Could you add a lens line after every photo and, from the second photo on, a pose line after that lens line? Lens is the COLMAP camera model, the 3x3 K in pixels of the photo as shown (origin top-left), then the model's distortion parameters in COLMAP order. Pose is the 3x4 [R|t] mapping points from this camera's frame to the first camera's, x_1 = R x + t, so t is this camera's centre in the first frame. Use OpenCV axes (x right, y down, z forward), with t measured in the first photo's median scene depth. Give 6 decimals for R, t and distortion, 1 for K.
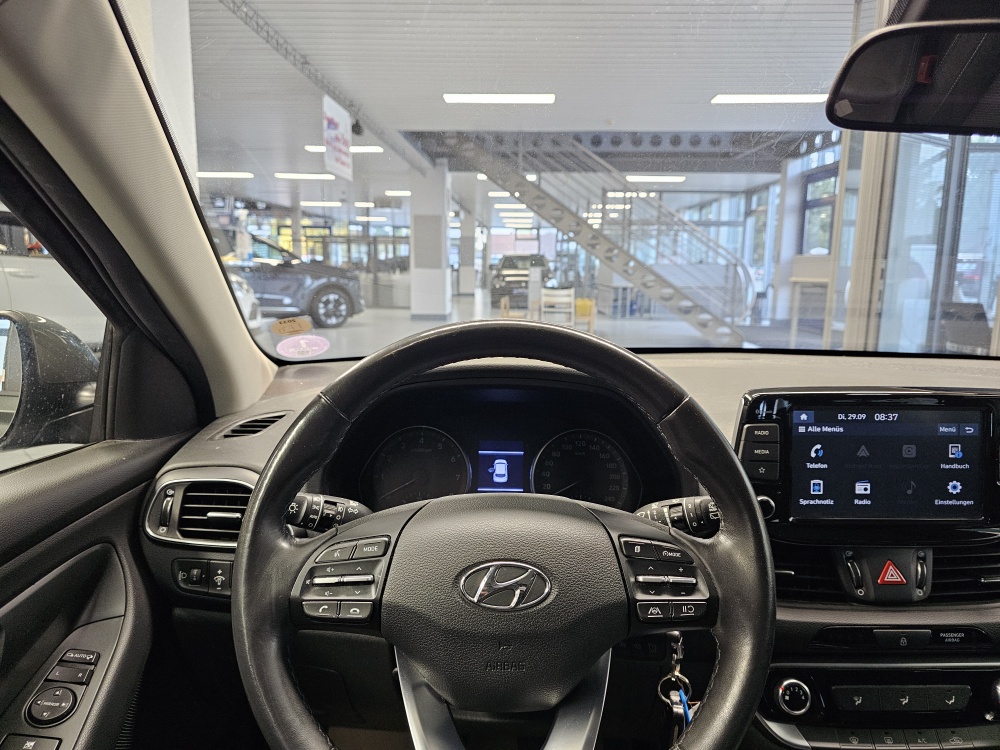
lens RADIAL K [[675.1, 0, 496.3], [0, 675.1, 377.0], [0, 0, 1]] dist [0.046101, -0.054948]
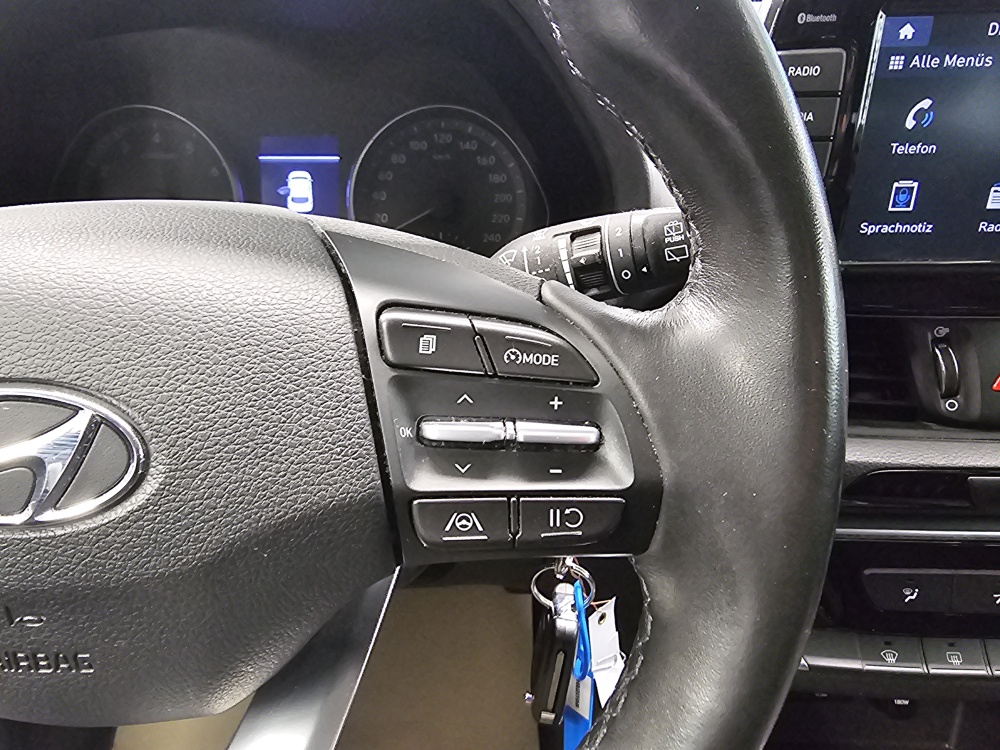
lens RADIAL K [[687.2, 0, 417.2], [0, 687.2, 366.6], [0, 0, 1]] dist [0.000389, -0.001895]
pose [[0.998526, -0.002019, -0.054238, 0.162164], [0.019315, 0.947109, 0.320329, 0.115116], [0.050722, -0.320905, 0.945752, 0.498939]]
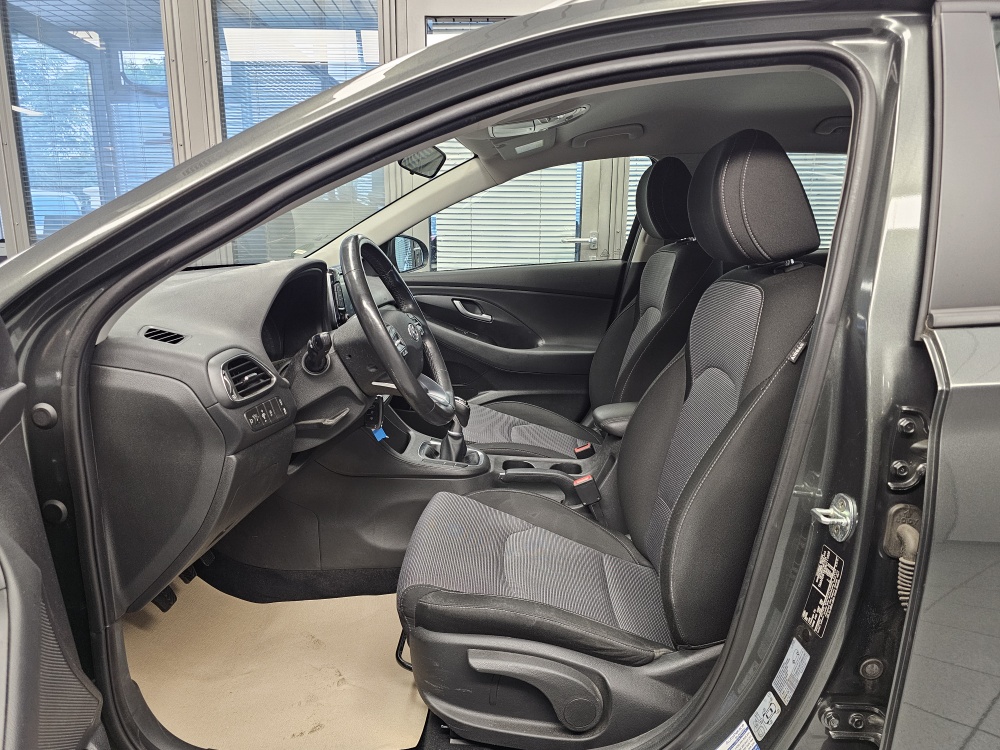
lens RADIAL K [[662.9, 0, 511.4], [0, 662.9, 376.1], [0, 0, 1]] dist [0.062737, -0.050509]
pose [[0.004762, -0.220121, 0.975461, -1.853233], [0.156331, 0.963642, 0.216691, -0.026343], [-0.987693, 0.151463, 0.039000, 0.381942]]
